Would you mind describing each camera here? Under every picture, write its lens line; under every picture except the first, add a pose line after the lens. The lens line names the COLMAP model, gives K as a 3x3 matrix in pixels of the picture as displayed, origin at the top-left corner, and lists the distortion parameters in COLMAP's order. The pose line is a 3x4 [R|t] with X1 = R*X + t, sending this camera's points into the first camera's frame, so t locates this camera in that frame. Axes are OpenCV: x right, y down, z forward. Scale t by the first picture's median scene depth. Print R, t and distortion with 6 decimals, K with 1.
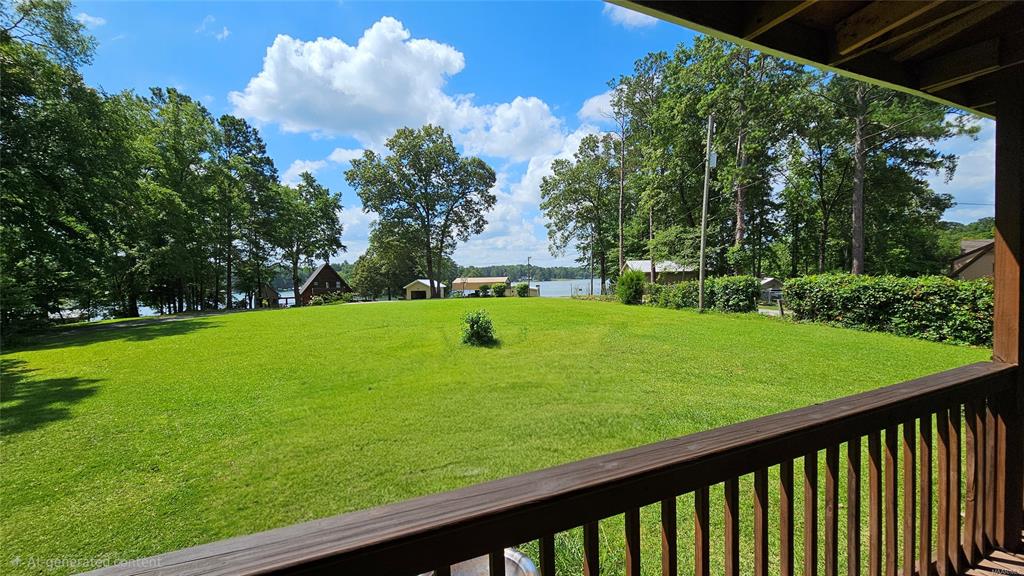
lens RADIAL K [[419.4, 0, 511.5], [0, 419.4, 293.5], [0, 0, 1]] dist [-0.004444, 0.000635]
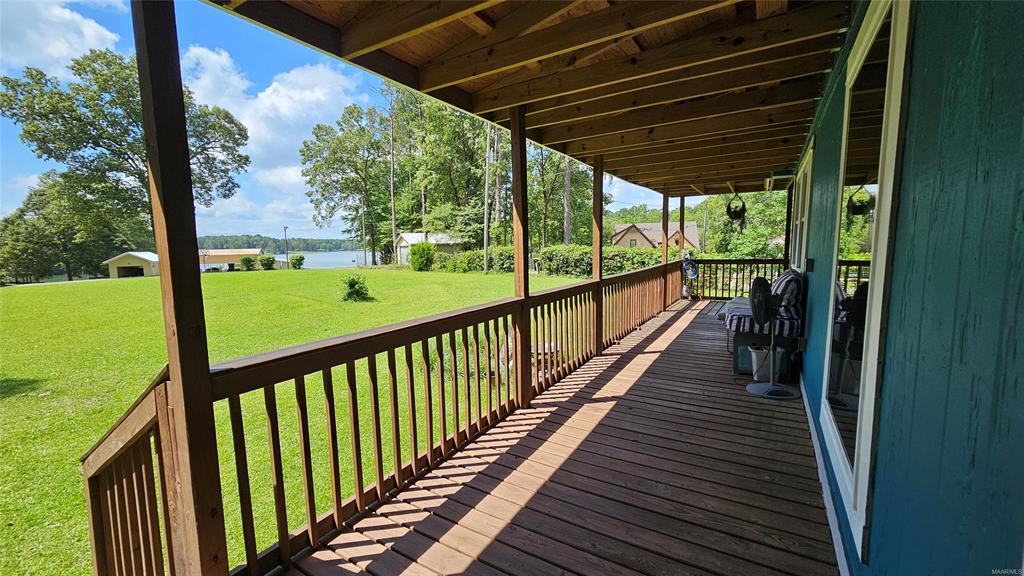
lens RADIAL K [[419.4, 0, 512.9], [0, 419.4, 292.1], [0, 0, 1]] dist [-0.004444, 0.000635]
pose [[0.832609, -0.055339, 0.551089, -0.077020], [0.021429, 0.997470, 0.067788, 0.005252], [-0.553446, -0.044631, 0.831688, -0.055989]]
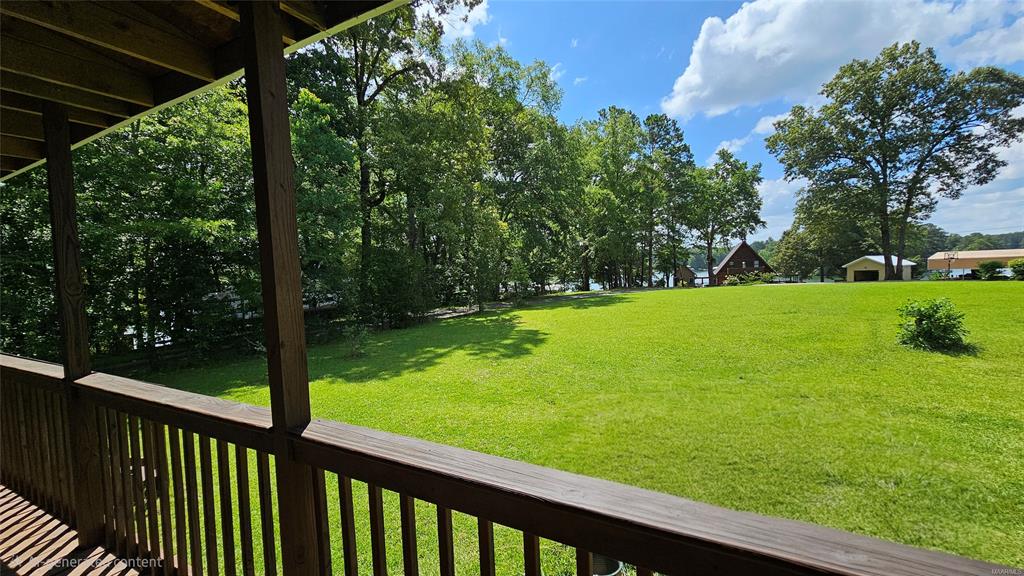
lens RADIAL K [[419.4, 0, 507.7], [0, 419.4, 291.4], [0, 0, 1]] dist [-0.004444, 0.000635]
pose [[0.592810, 0.036786, -0.804501, 0.012148], [-0.002193, 0.999026, 0.044064, -0.000338], [0.805339, -0.024357, 0.592314, 0.005981]]
